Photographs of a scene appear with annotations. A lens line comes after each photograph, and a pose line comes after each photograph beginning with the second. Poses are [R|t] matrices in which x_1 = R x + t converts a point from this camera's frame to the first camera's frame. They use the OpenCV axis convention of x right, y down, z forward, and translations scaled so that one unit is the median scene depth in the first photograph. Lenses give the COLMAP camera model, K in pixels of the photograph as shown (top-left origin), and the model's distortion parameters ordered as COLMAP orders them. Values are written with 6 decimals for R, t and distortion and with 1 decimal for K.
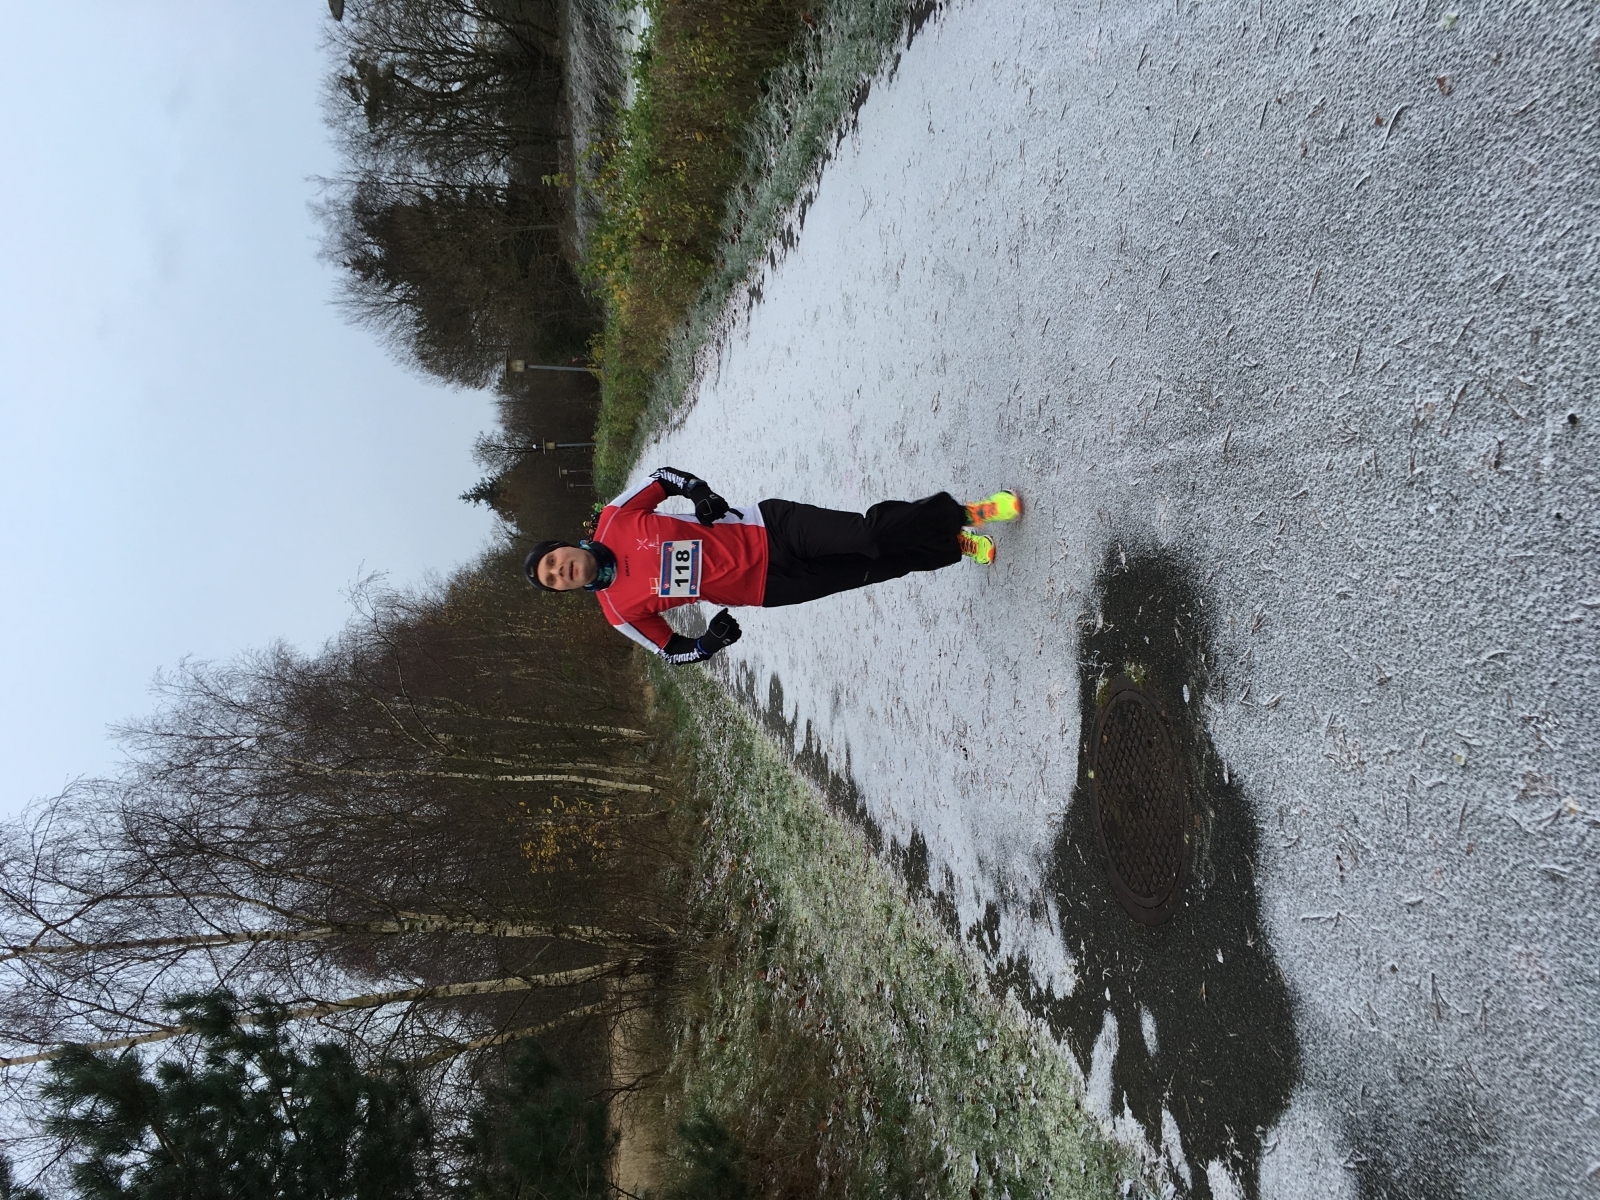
lens RADIAL K [[1334.3, 0, 795.7], [0, 1334.3, 566.3], [0, 0, 1]] dist [0.101991, 0.003344]
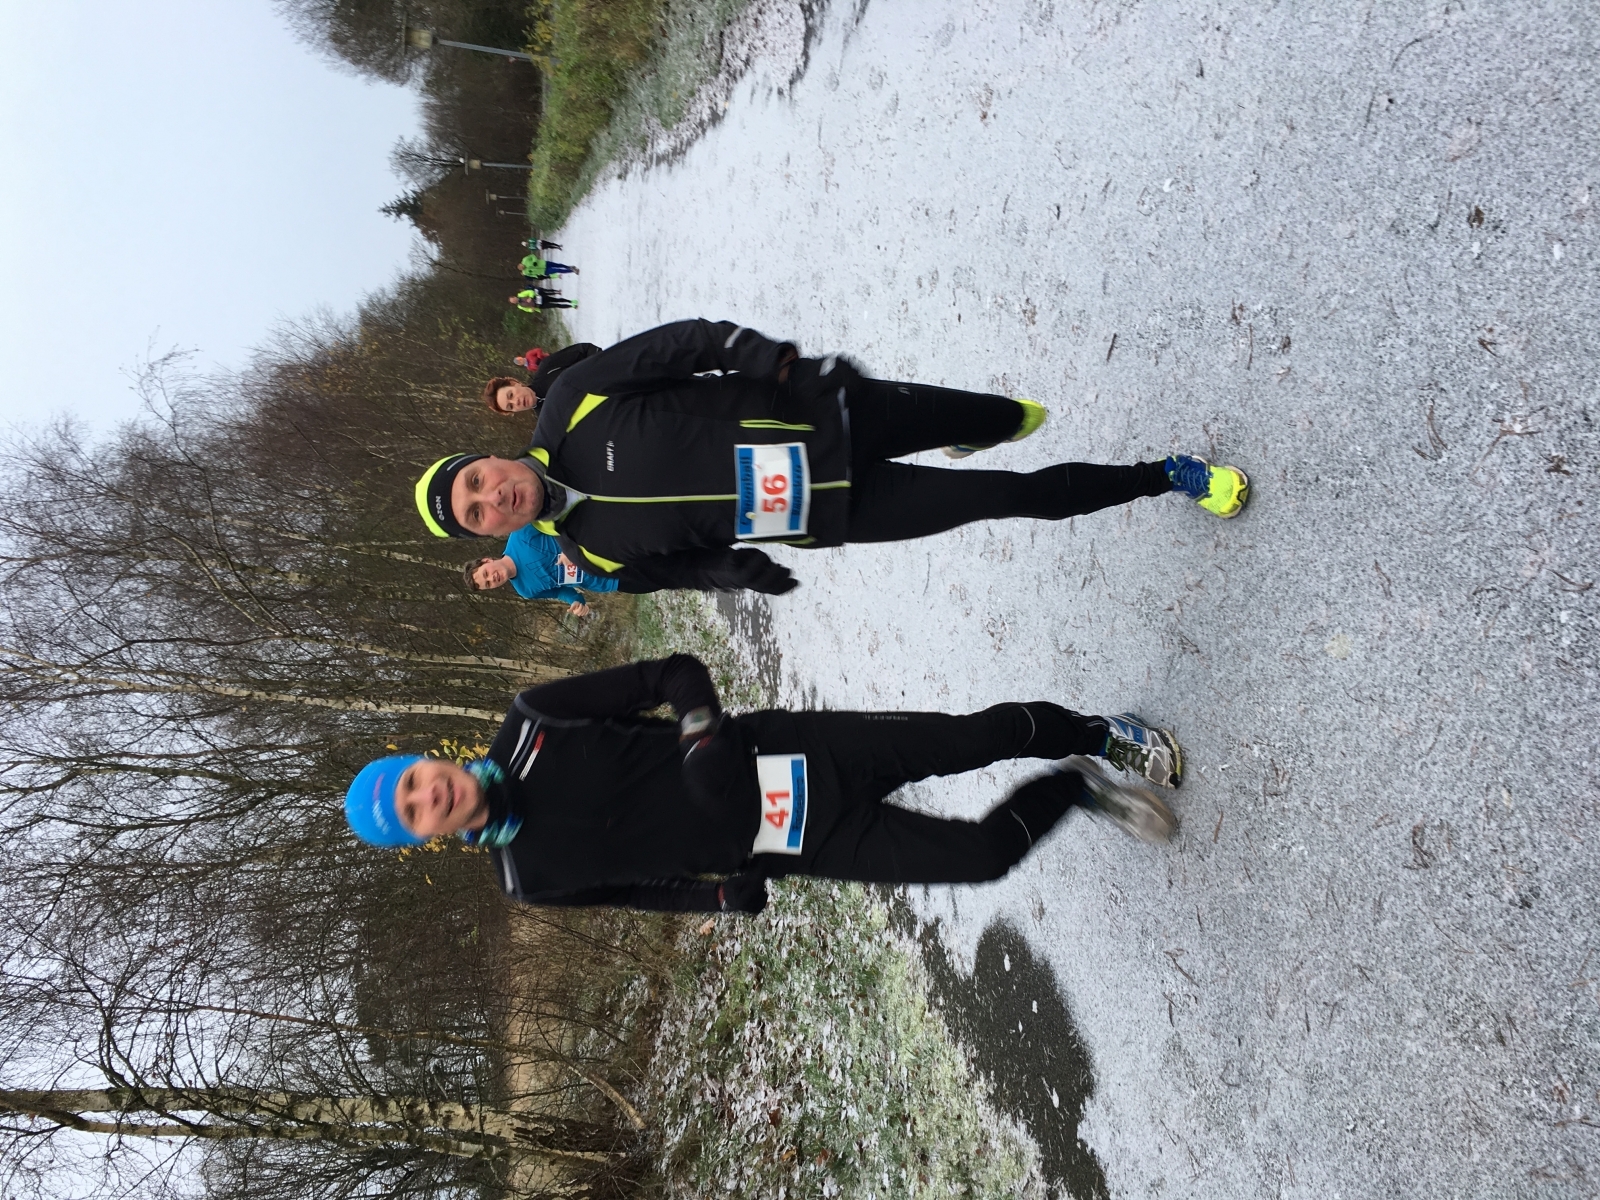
lens RADIAL K [[1347.9, 0, 794.7], [0, 1347.9, 593.4], [0, 0, 1]] dist [0.082005, -0.083261]
pose [[0.994904, 0.080258, 0.061033, -0.111176], [-0.090750, 0.976570, 0.195129, -0.076848], [-0.043942, -0.199673, 0.978877, 0.718935]]
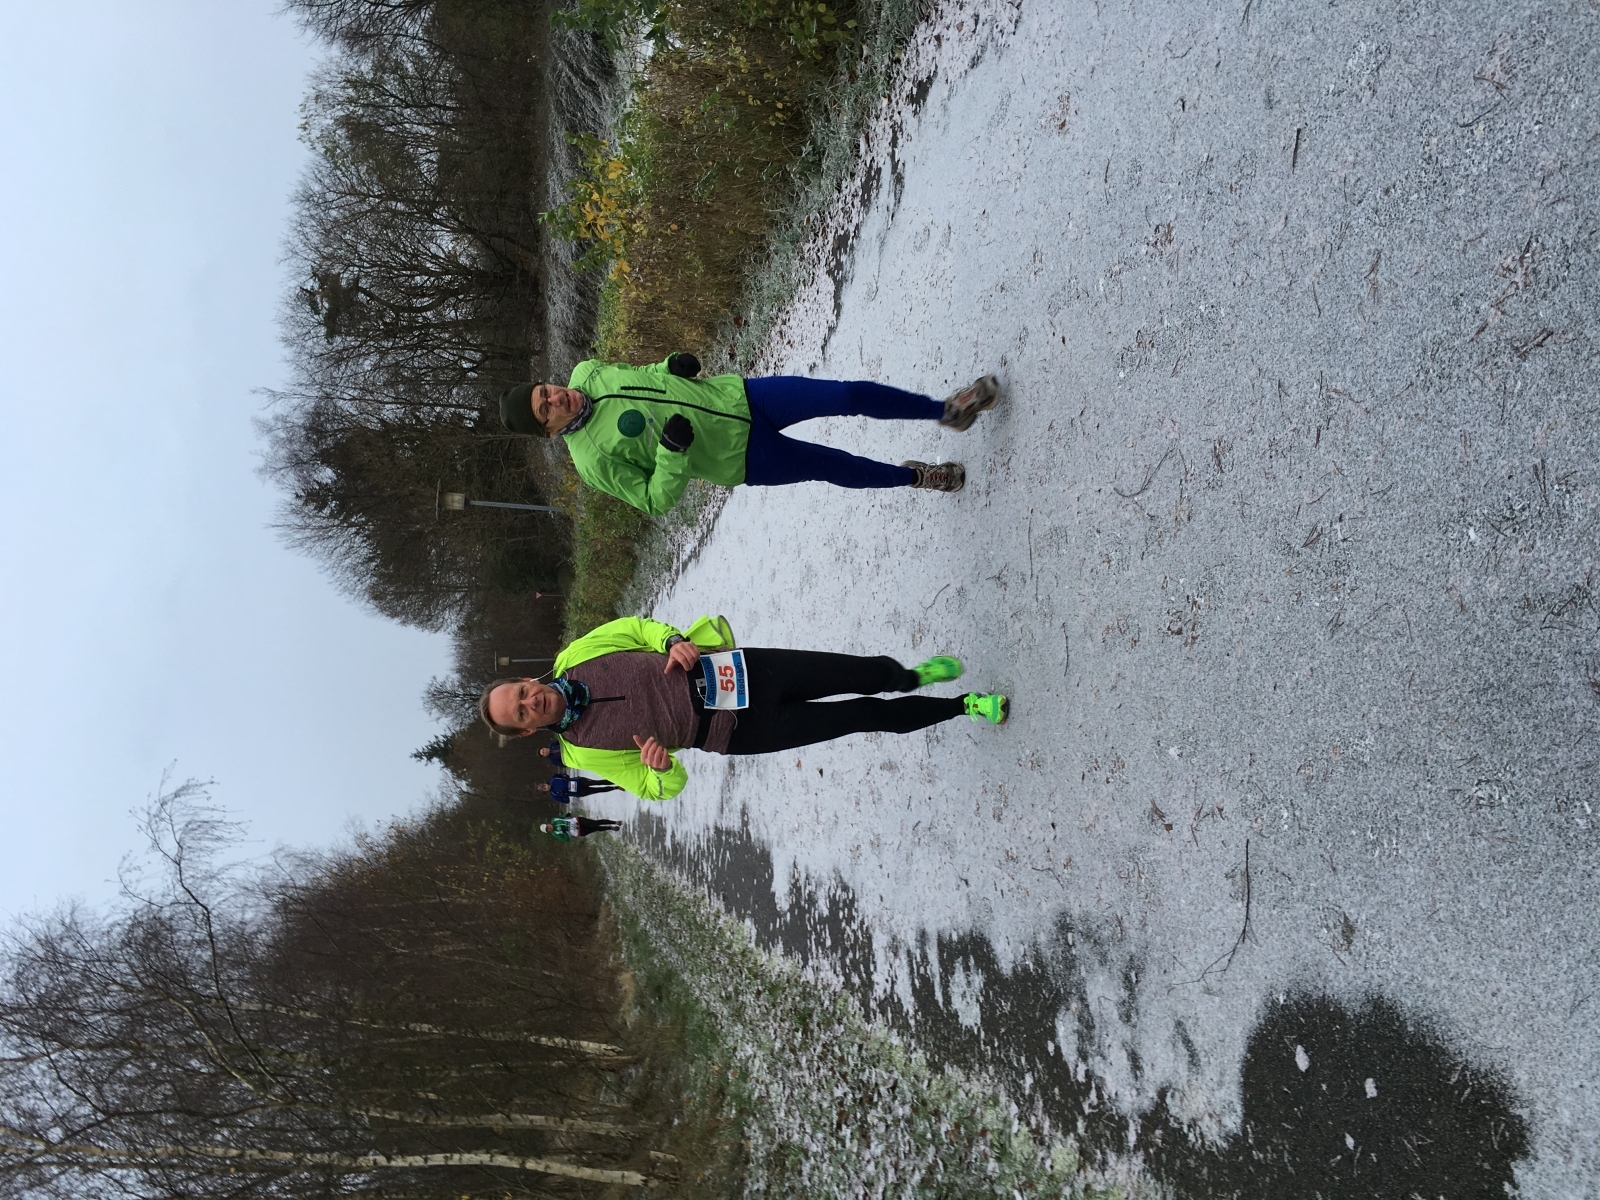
lens RADIAL K [[1351.6, 0, 791.8], [0, 1351.6, 592.2], [0, 0, 1]] dist [0.106530, -0.116043]
pose [[0.999699, 0.010050, 0.022391, -0.122436], [-0.005995, 0.984674, -0.174304, 0.055342], [-0.023800, 0.174117, 0.984437, 0.803504]]
